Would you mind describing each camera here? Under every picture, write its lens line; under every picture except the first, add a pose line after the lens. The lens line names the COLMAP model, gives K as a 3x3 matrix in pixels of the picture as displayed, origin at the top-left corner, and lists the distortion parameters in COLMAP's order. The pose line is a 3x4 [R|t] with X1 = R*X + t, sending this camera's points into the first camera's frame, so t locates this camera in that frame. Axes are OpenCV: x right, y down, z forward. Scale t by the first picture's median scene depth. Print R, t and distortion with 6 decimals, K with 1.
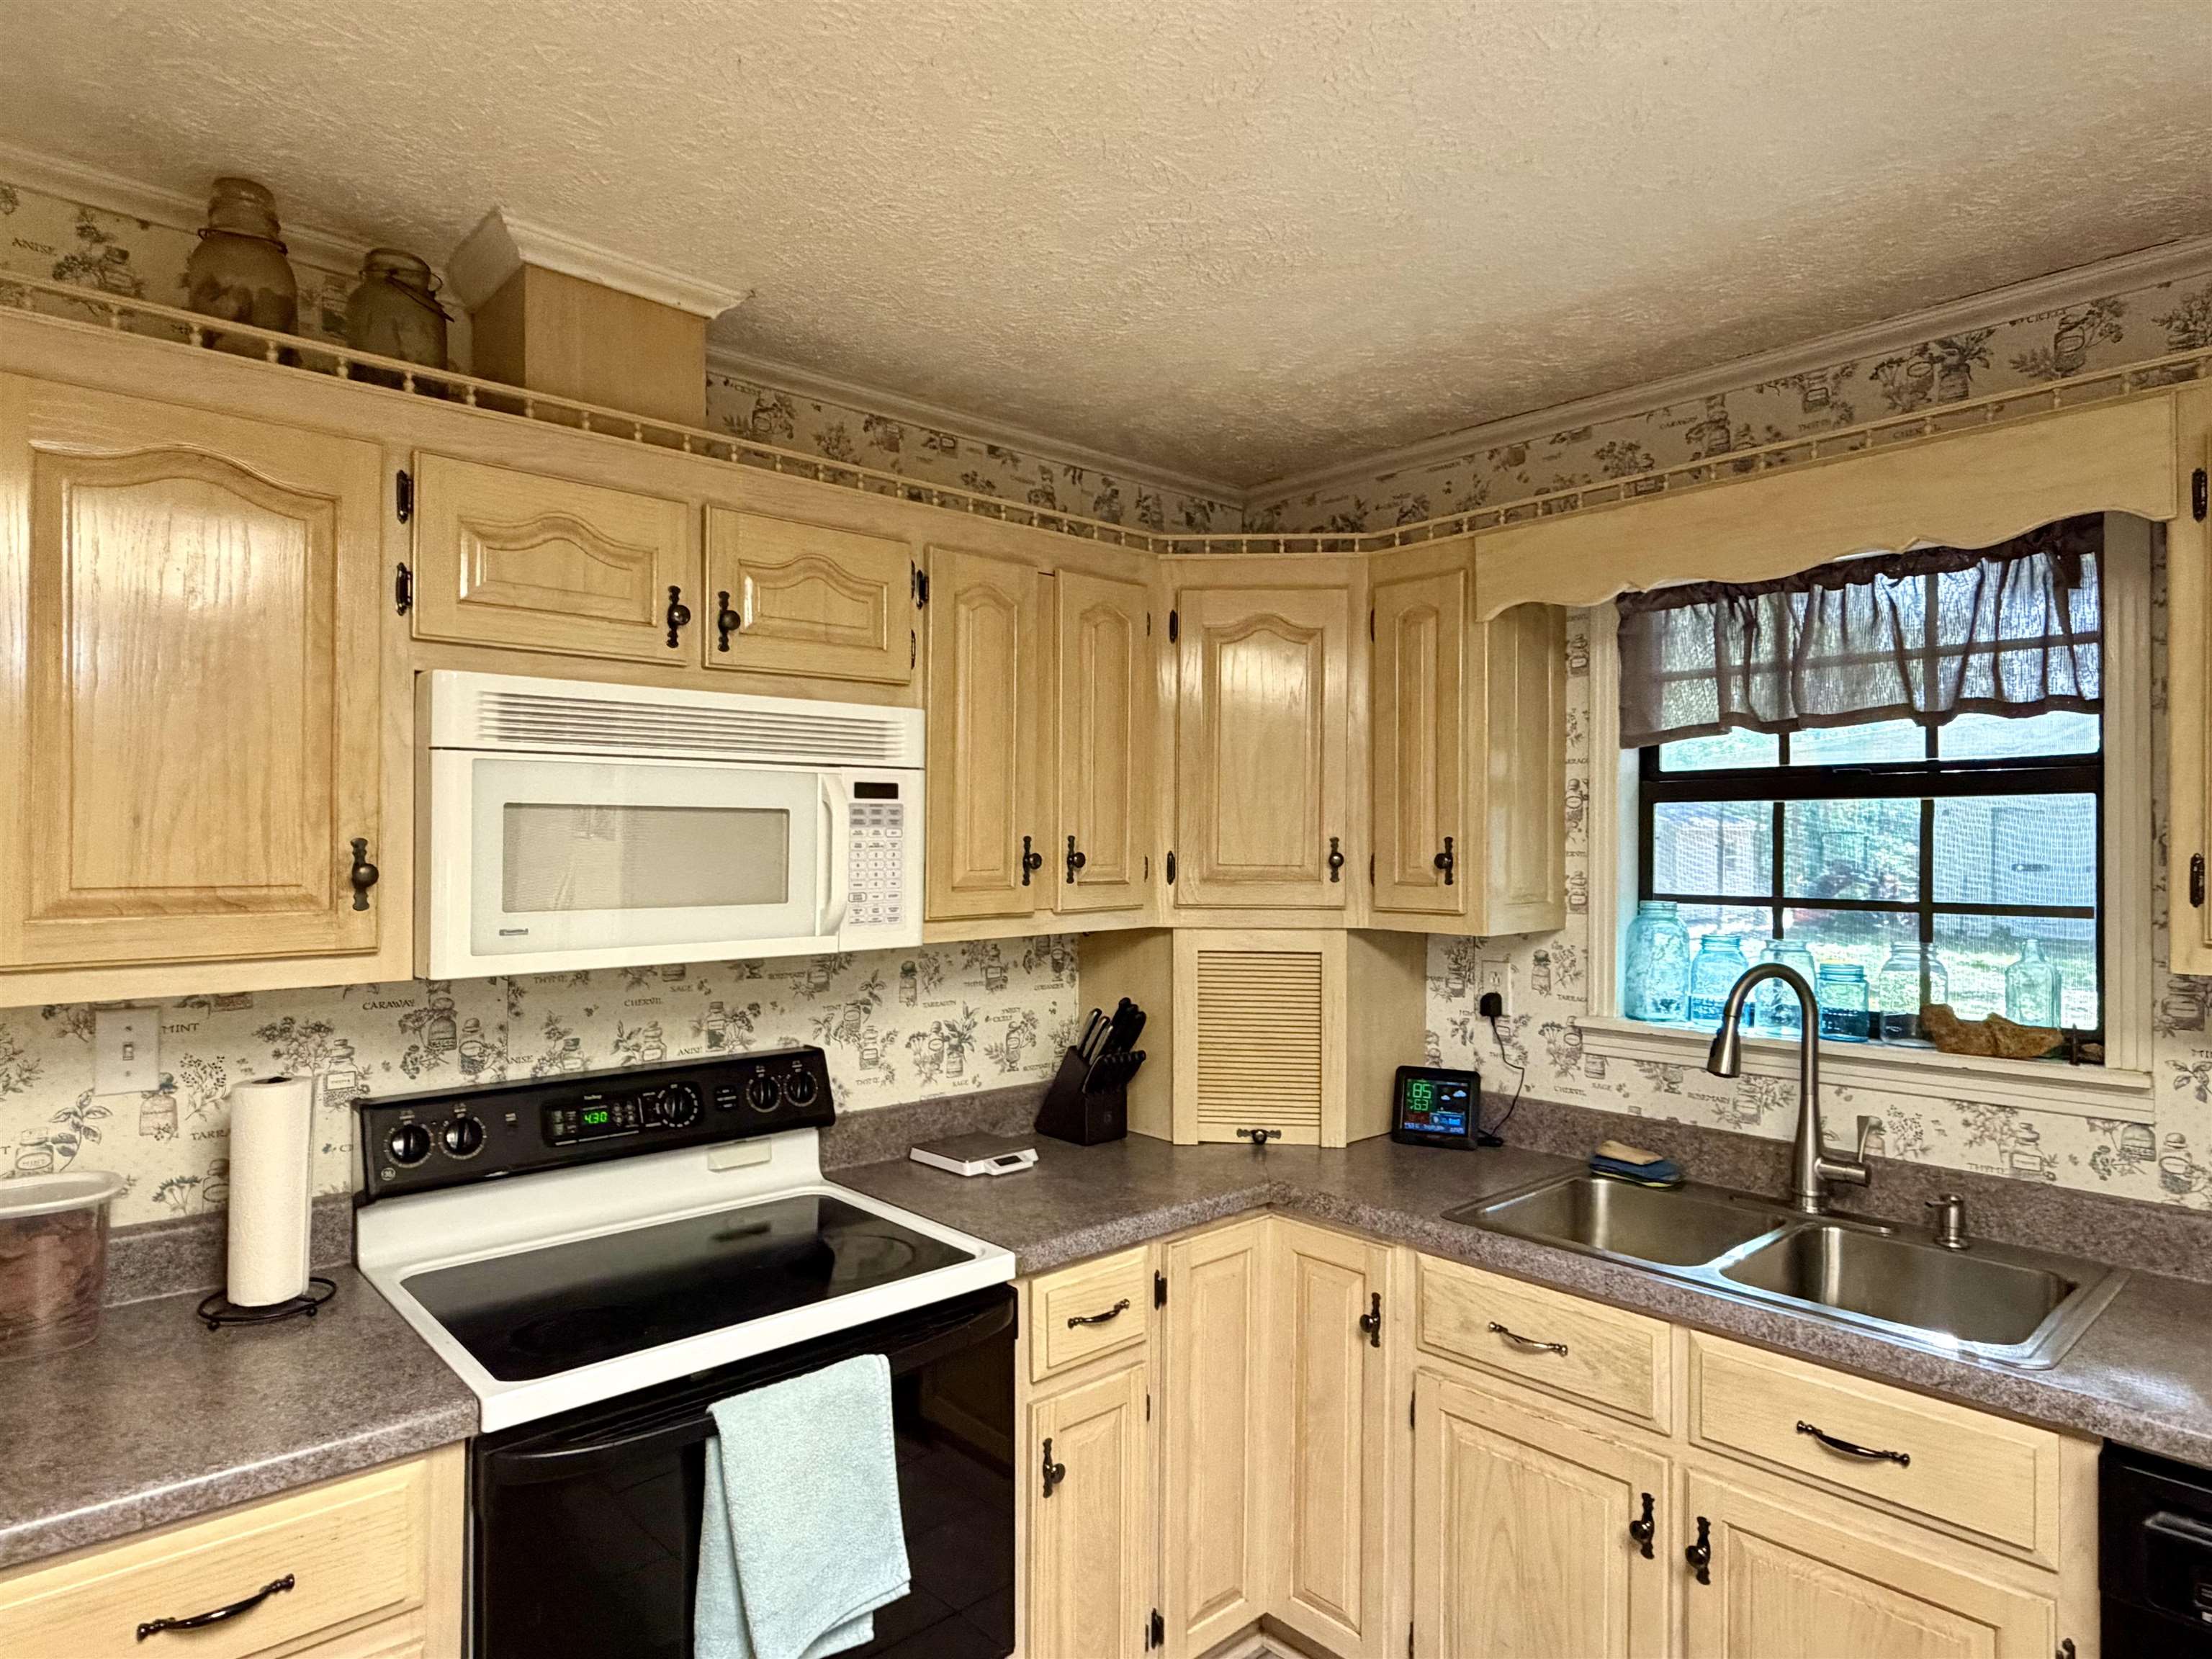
lens RADIAL K [[1259.3, 0, 1095.7], [0, 1259.3, 830.9], [0, 0, 1]] dist [0.001204, -0.001165]
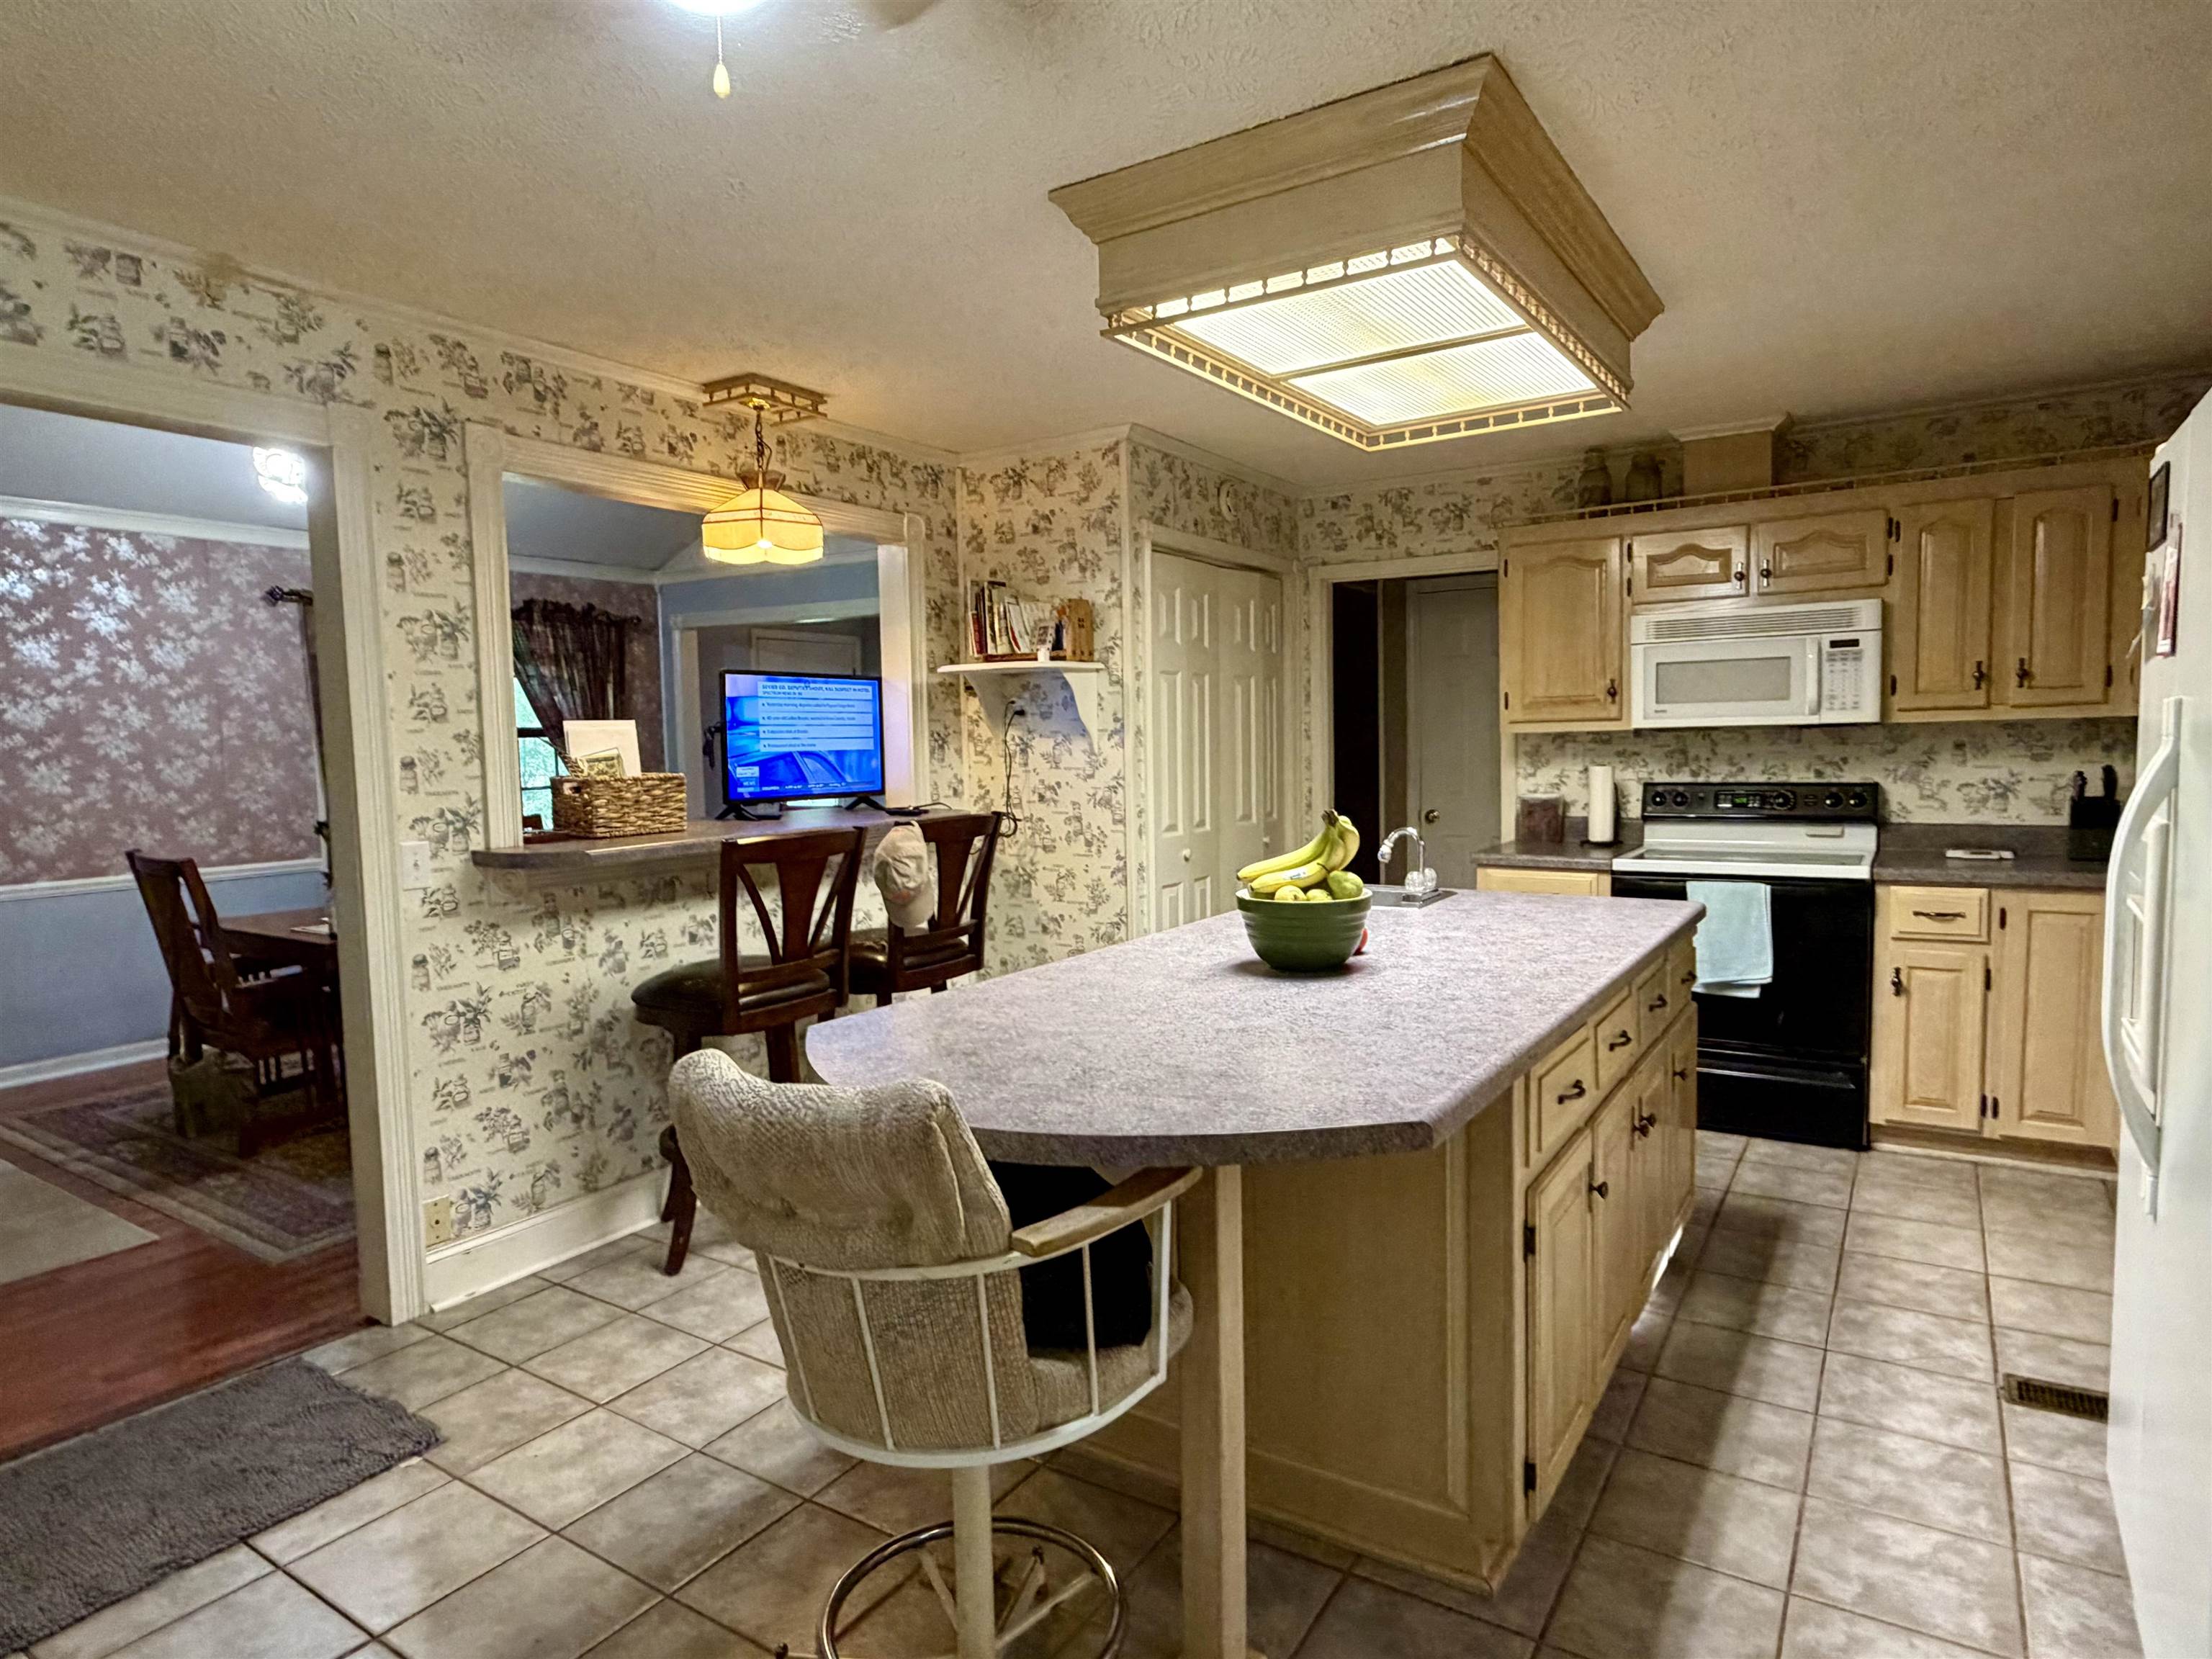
lens RADIAL K [[1259.3, 0, 1100.2], [0, 1259.3, 825.7], [0, 0, 1]] dist [0.001204, -0.001165]
pose [[0.255583, 0.058068, -0.965042, 1.424217], [0.031223, 0.997178, 0.068271, 0.080264], [0.966283, -0.047581, 0.253049, -0.649135]]
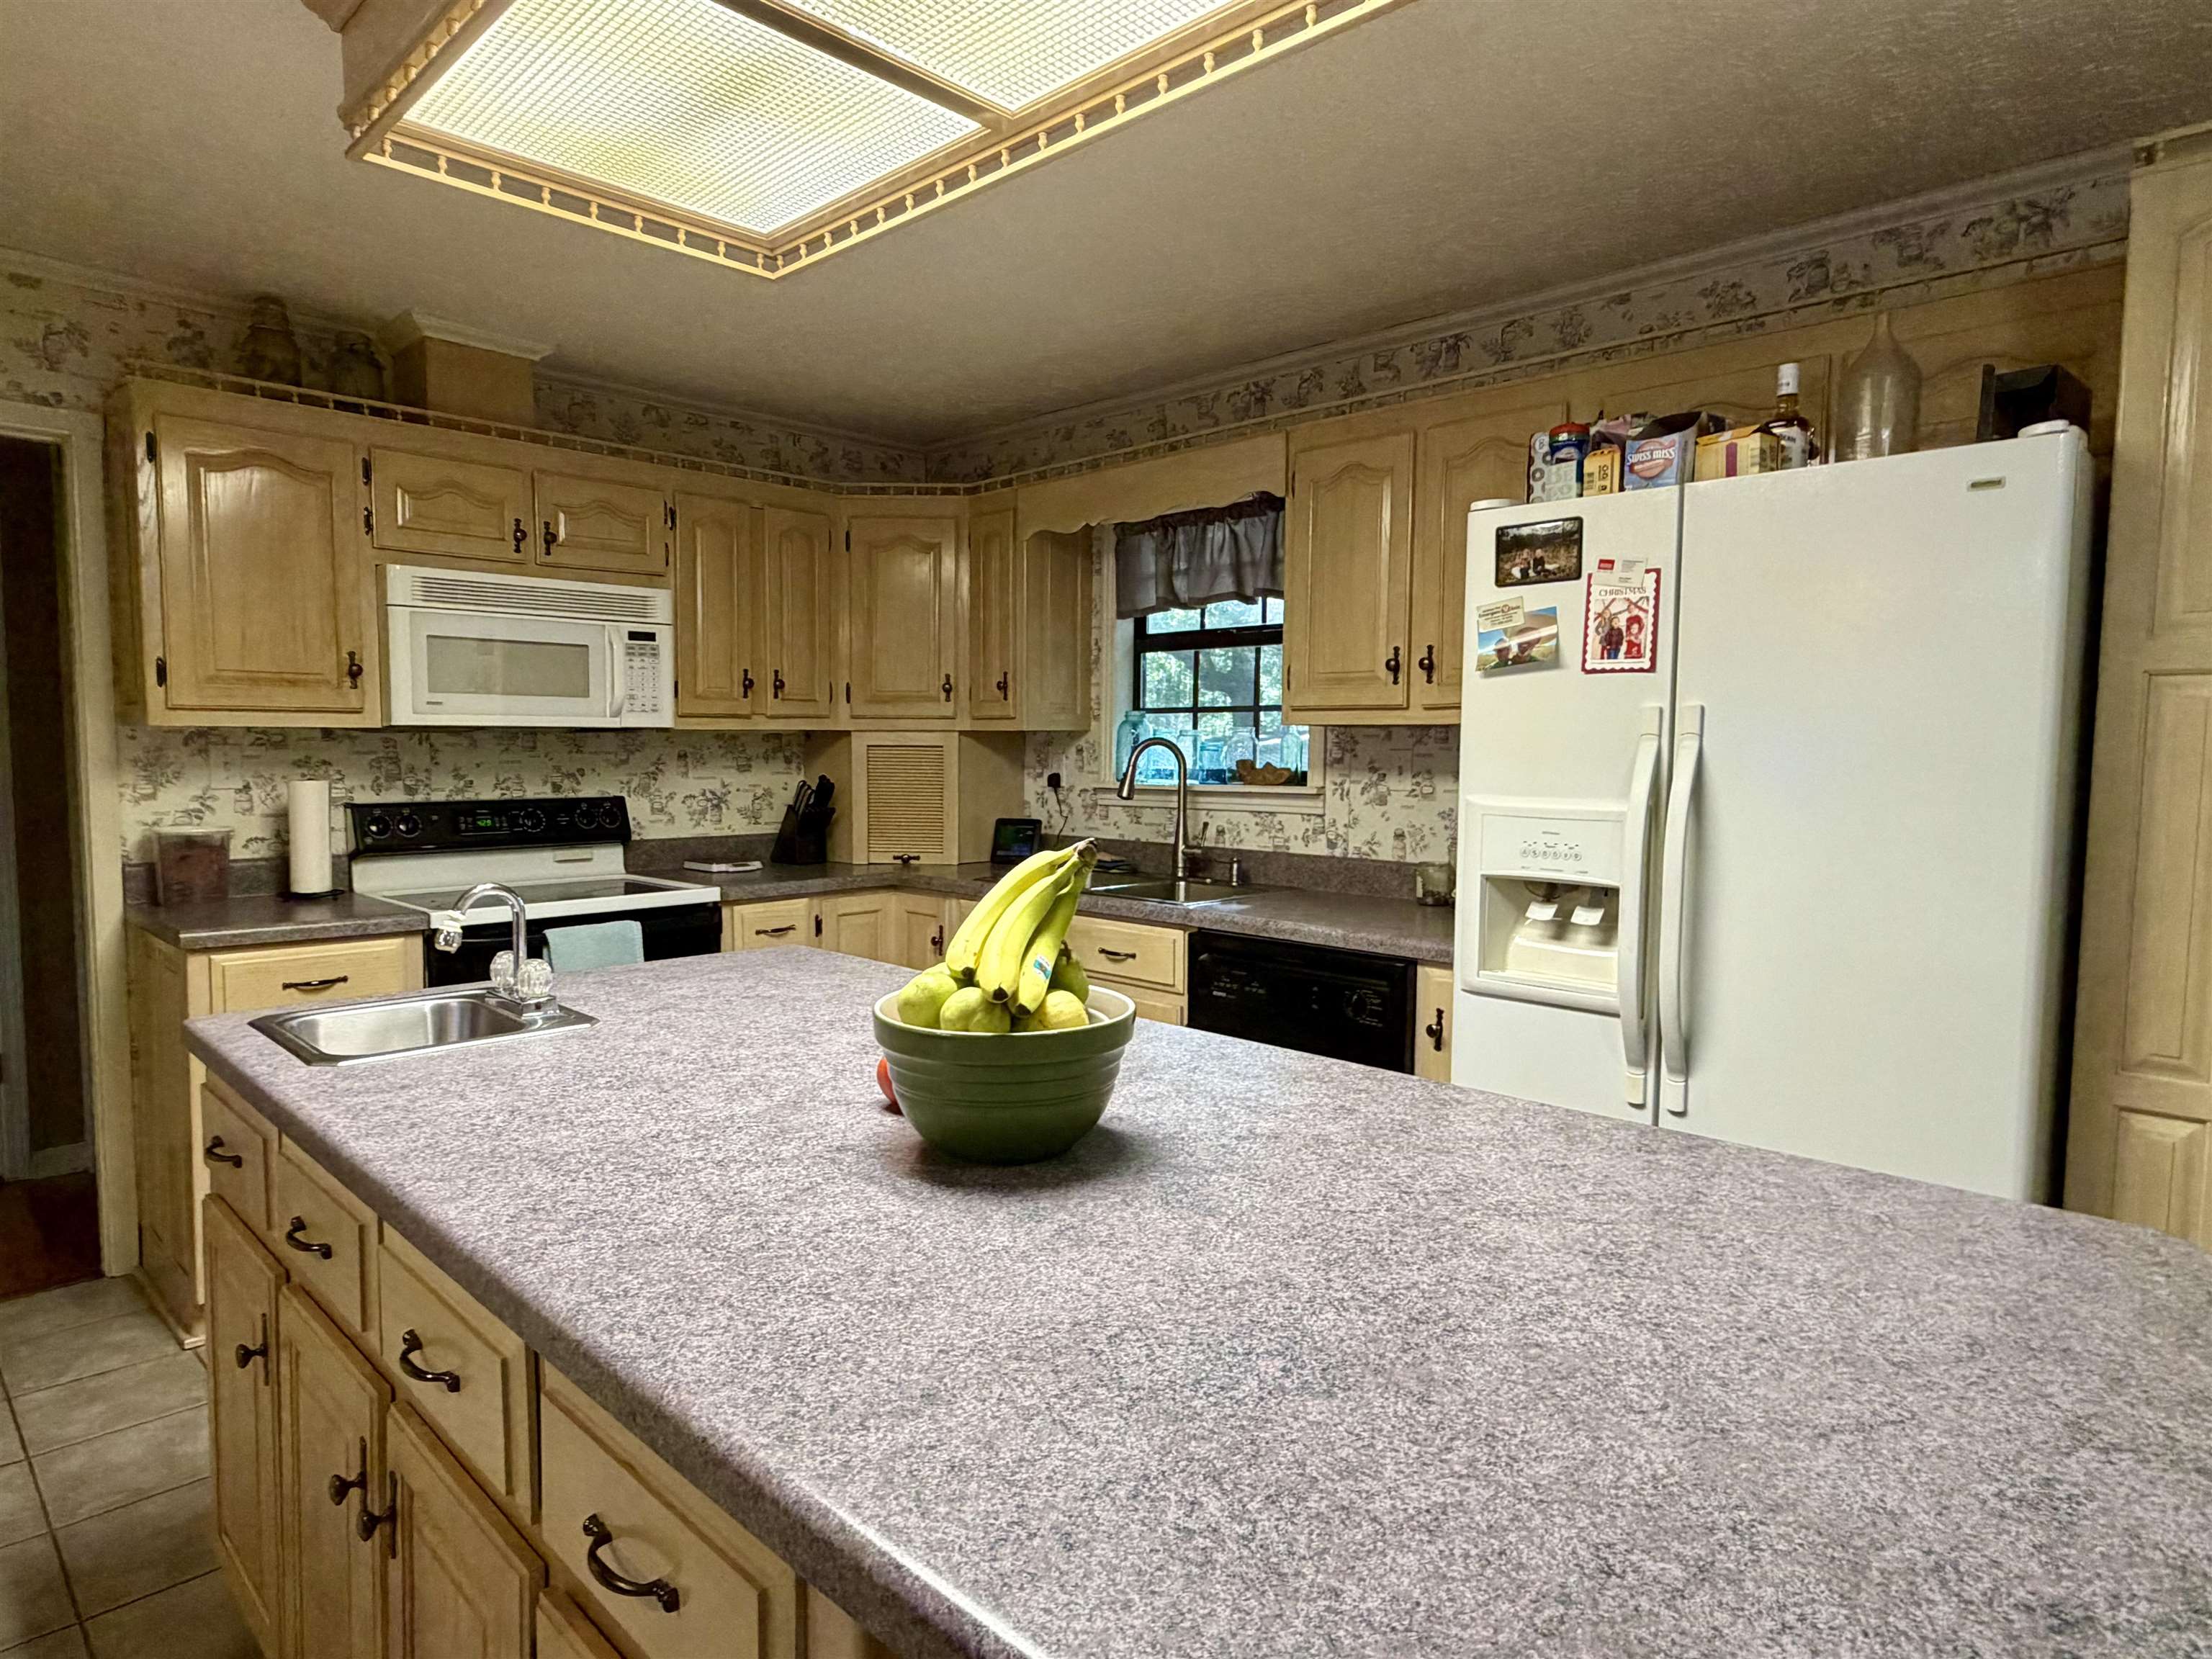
lens RADIAL K [[1259.3, 0, 1090.5], [0, 1259.3, 832.2], [0, 0, 1]] dist [0.001204, -0.001165]
pose [[0.997936, -0.003805, 0.064102, 0.322670], [-0.001185, 0.996982, 0.077618, 0.099068], [-0.064204, -0.077534, 0.994920, -0.775358]]
